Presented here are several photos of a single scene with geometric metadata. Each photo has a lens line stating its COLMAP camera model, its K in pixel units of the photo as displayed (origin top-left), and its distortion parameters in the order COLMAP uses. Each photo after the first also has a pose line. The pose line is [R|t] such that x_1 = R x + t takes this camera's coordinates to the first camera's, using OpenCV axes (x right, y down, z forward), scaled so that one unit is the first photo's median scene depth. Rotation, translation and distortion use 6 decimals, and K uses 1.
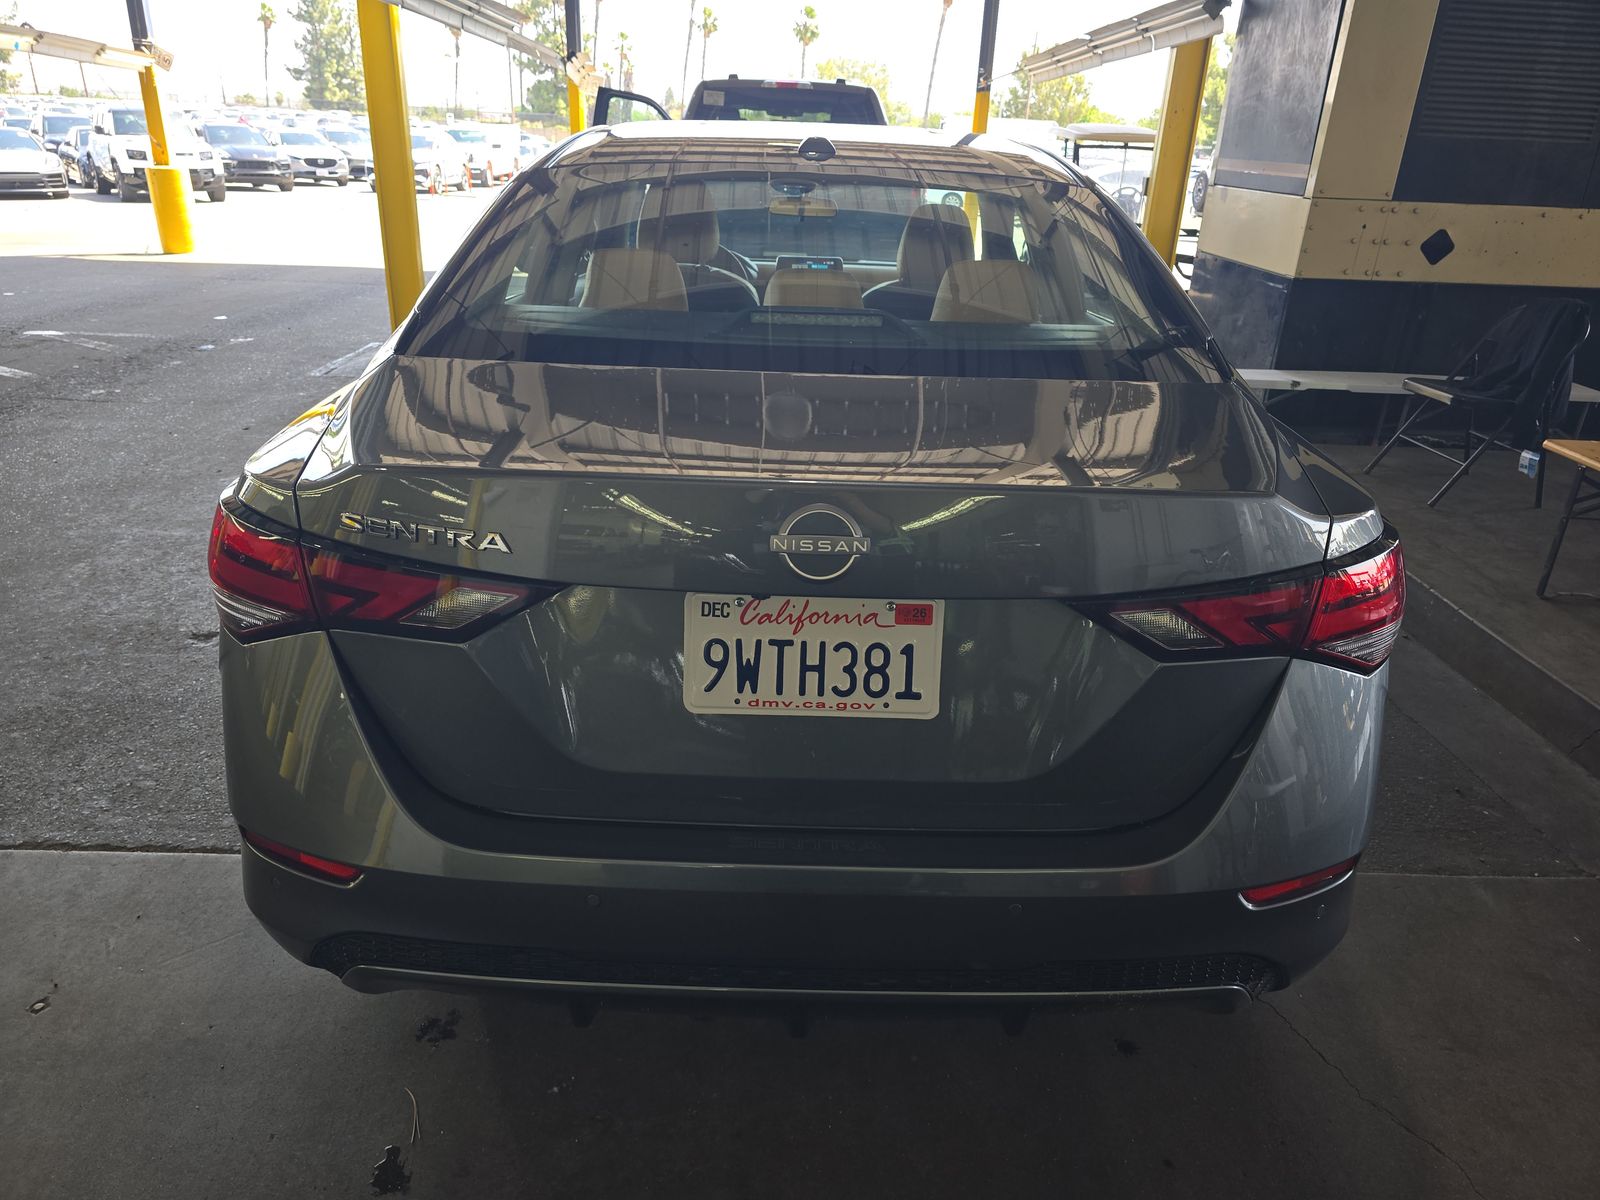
lens RADIAL K [[1063.0, 0, 798.7], [0, 1063.0, 602.4], [0, 0, 1]] dist [0.002207, -0.002877]
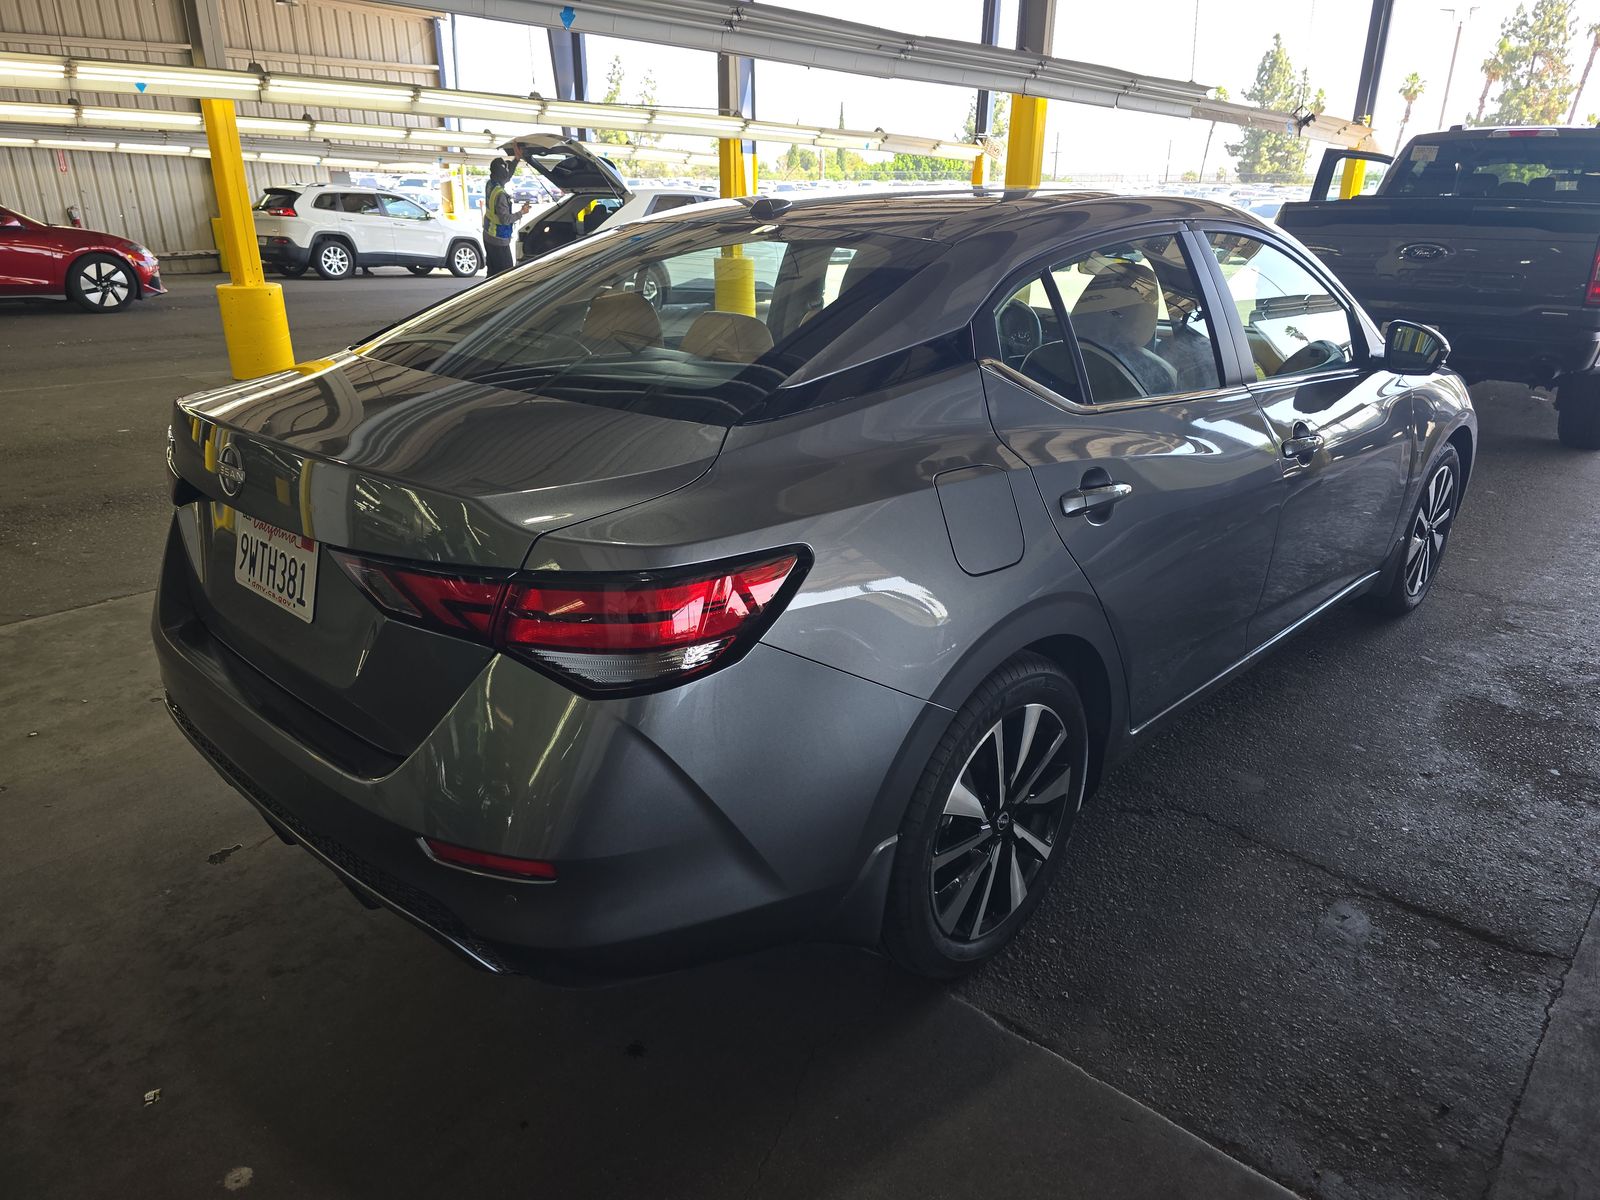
lens RADIAL K [[1063.0, 0, 798.9], [0, 1063.0, 600.4], [0, 0, 1]] dist [0.002207, -0.002877]
pose [[0.719436, 0.216800, -0.659856, 0.182016], [-0.255604, 0.966006, 0.038705, -0.016130], [0.645817, 0.140816, 0.750394, 0.048970]]
